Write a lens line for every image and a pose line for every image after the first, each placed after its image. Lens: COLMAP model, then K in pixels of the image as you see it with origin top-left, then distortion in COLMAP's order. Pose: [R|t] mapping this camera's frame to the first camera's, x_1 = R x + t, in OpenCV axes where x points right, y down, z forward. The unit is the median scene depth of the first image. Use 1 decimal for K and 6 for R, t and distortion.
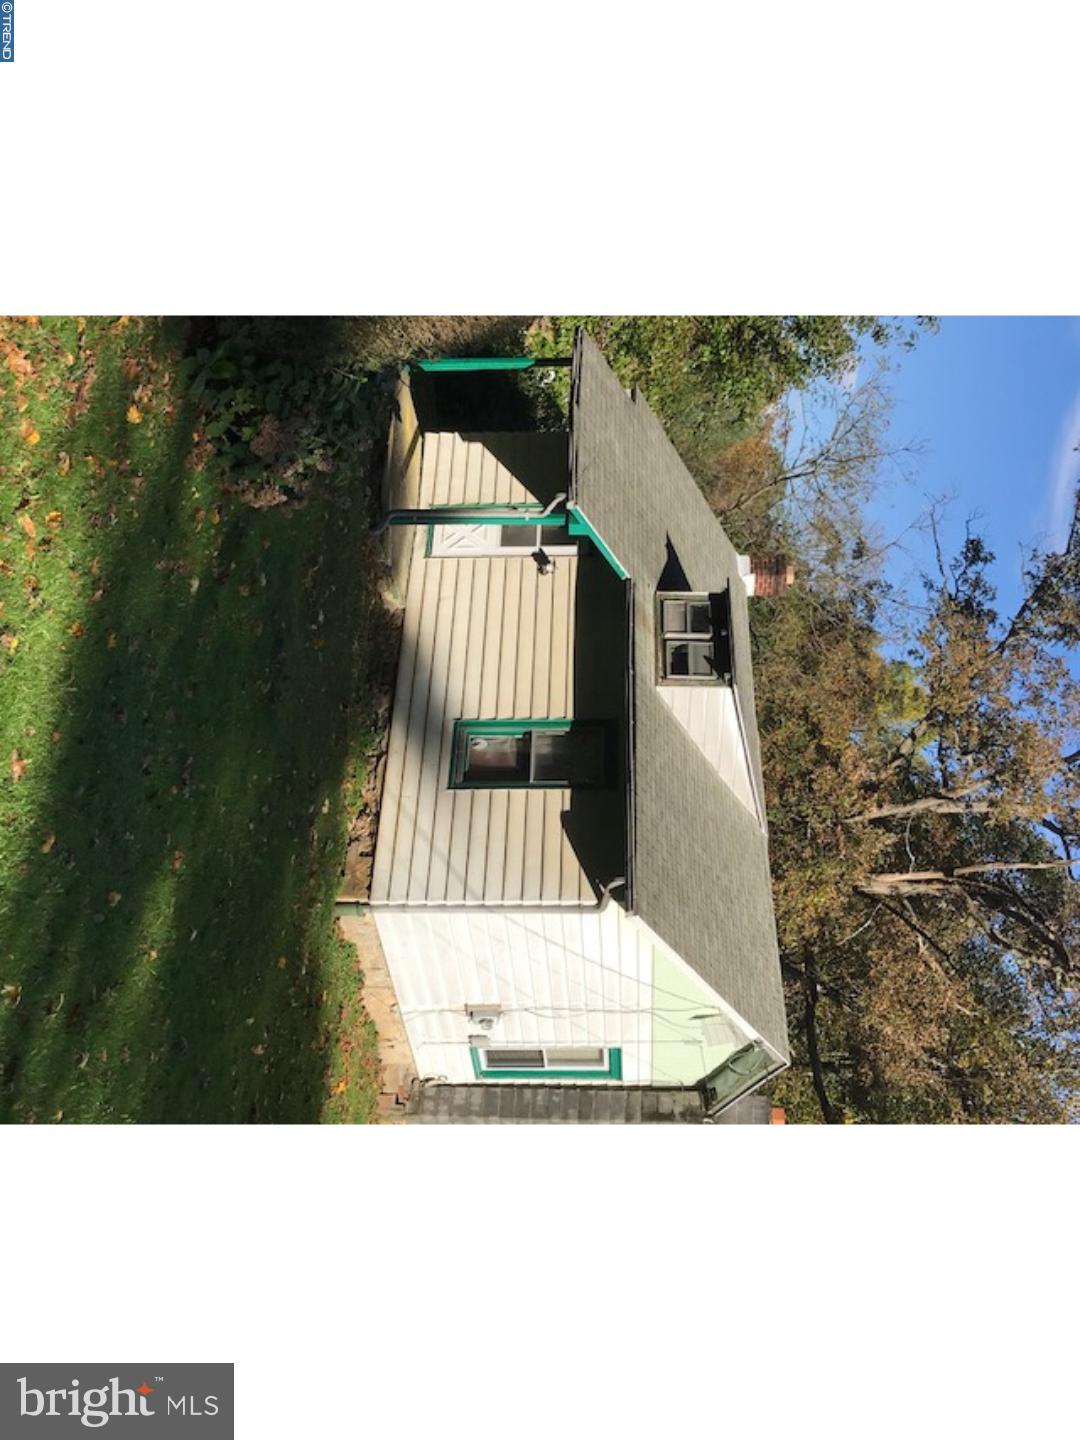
lens RADIAL K [[1474.5, 0, 540.0], [0, 1474.5, 720.0], [0, 0, 1]] dist [0.011491, 0.000963]
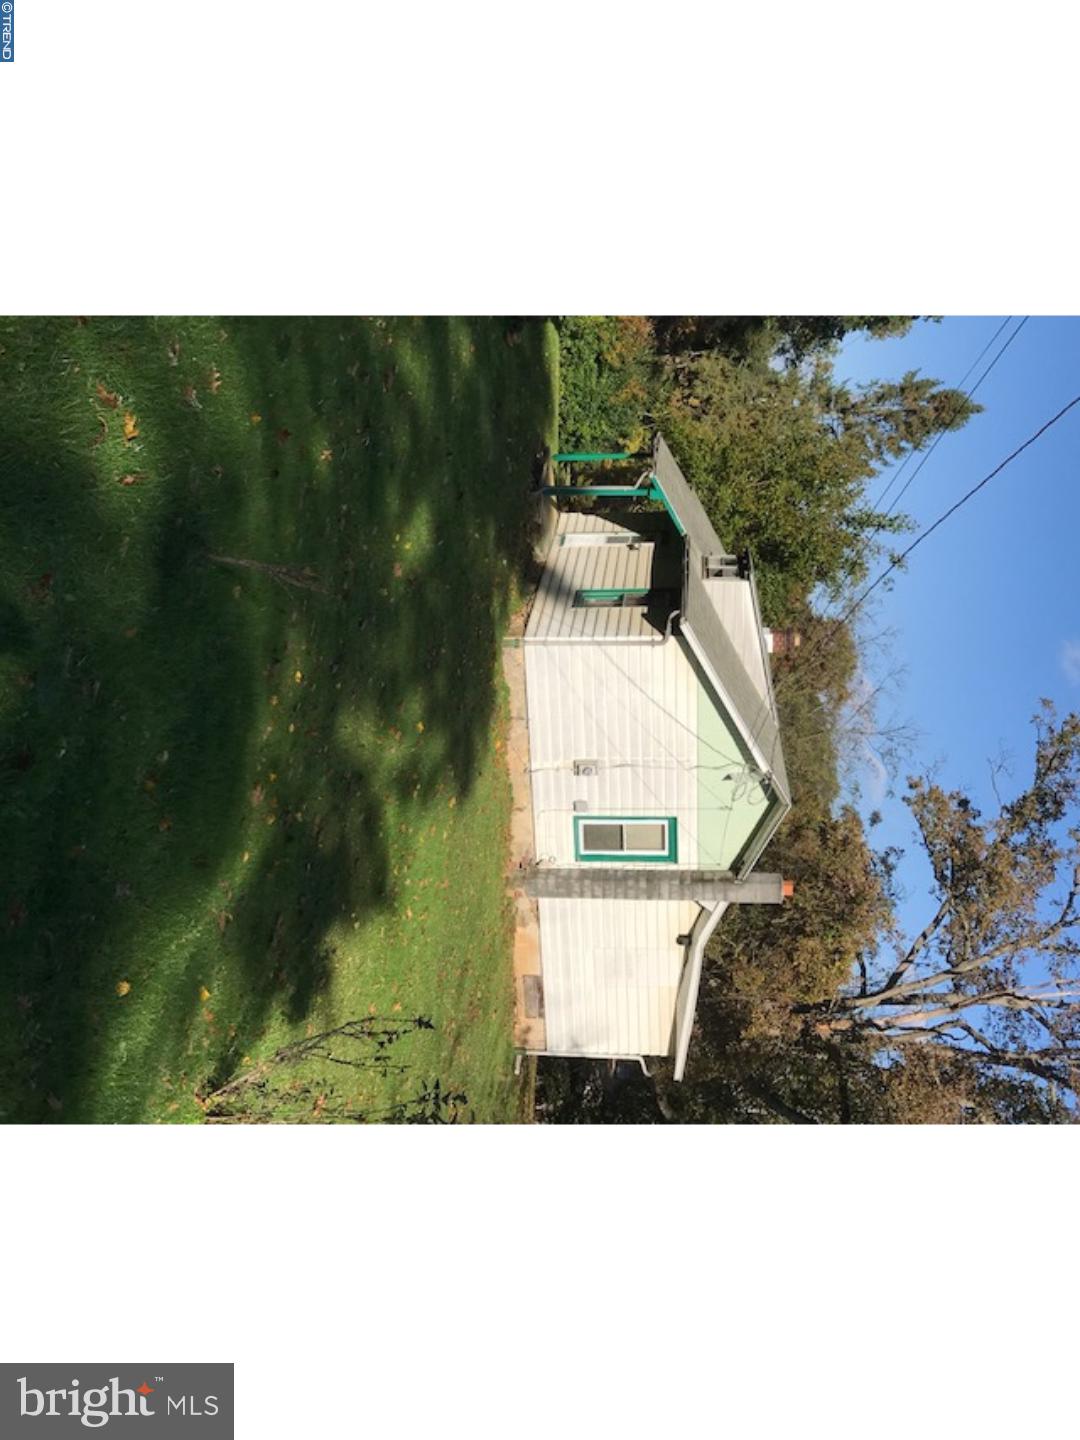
lens RADIAL K [[1474.5, 0, 540.0], [0, 1474.5, 720.0], [0, 0, 1]] dist [0.011491, 0.000963]
pose [[0.997752, 0.033844, -0.057847, 0.000496], [-0.056316, 0.891317, -0.449870, 0.831612], [0.036334, 0.452117, 0.891219, -0.368279]]
